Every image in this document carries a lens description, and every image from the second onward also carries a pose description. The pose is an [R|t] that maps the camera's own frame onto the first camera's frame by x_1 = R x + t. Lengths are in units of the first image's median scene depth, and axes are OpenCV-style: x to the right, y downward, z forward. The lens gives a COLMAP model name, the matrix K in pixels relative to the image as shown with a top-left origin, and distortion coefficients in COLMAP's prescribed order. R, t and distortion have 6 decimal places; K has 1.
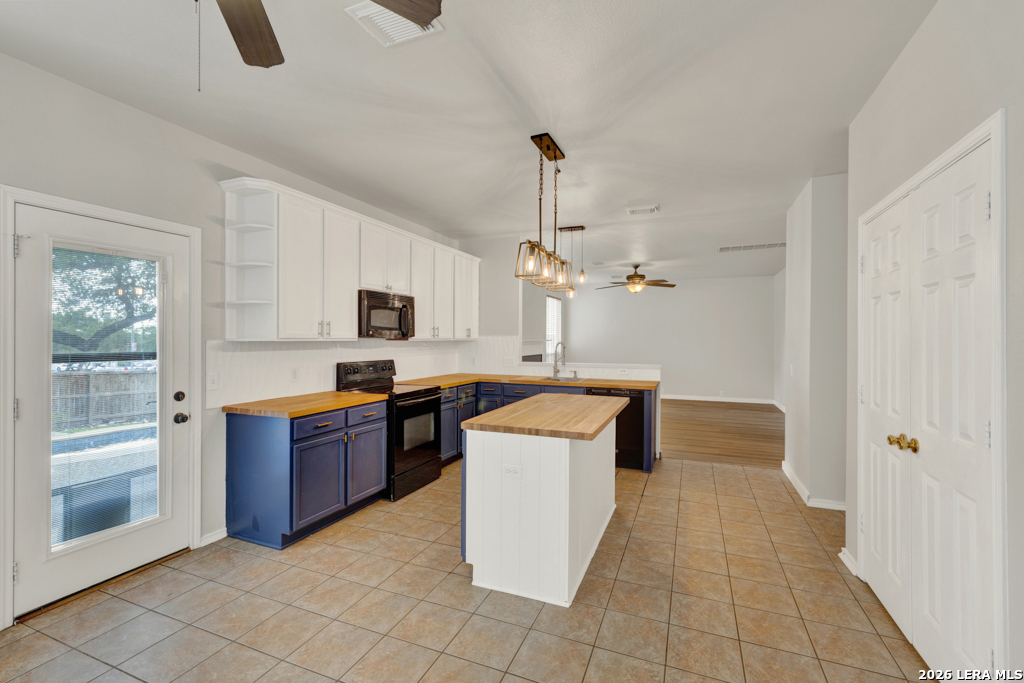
lens RADIAL K [[447.1, 0, 511.9], [0, 447.1, 326.9], [0, 0, 1]] dist [0.003415, 0.000687]
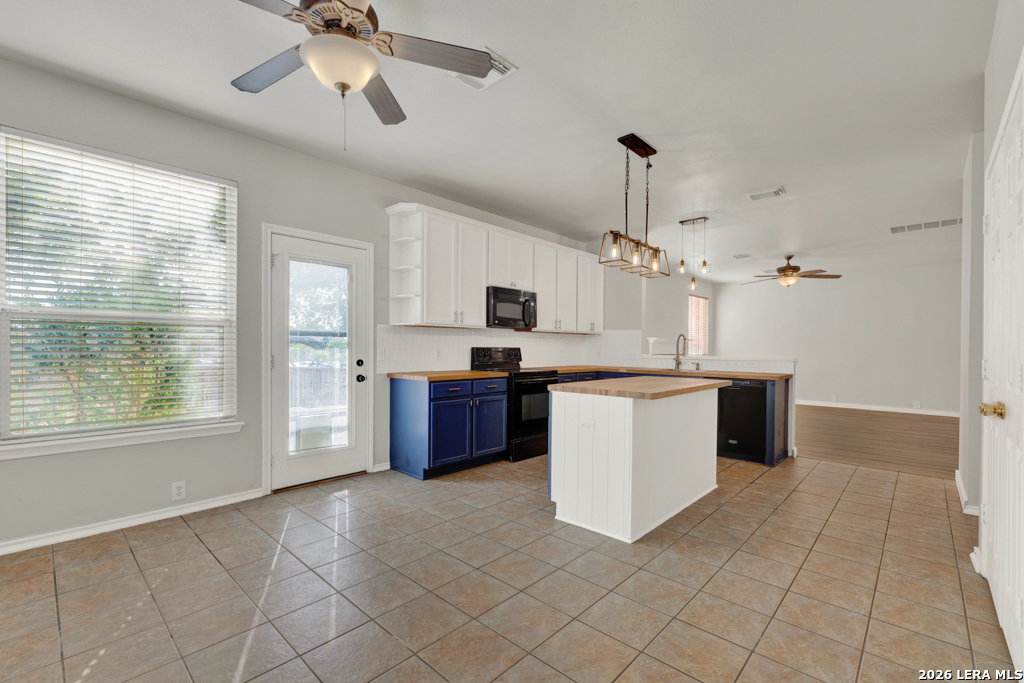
lens RADIAL K [[446.6, 0, 511.0], [0, 446.6, 333.3], [0, 0, 1]] dist [-0.000298, 0.000370]
pose [[0.936212, -0.007403, -0.351359, 0.162527], [0.004178, 0.999942, -0.009936, 0.064060], [0.351412, 0.007834, 0.936188, -0.123059]]
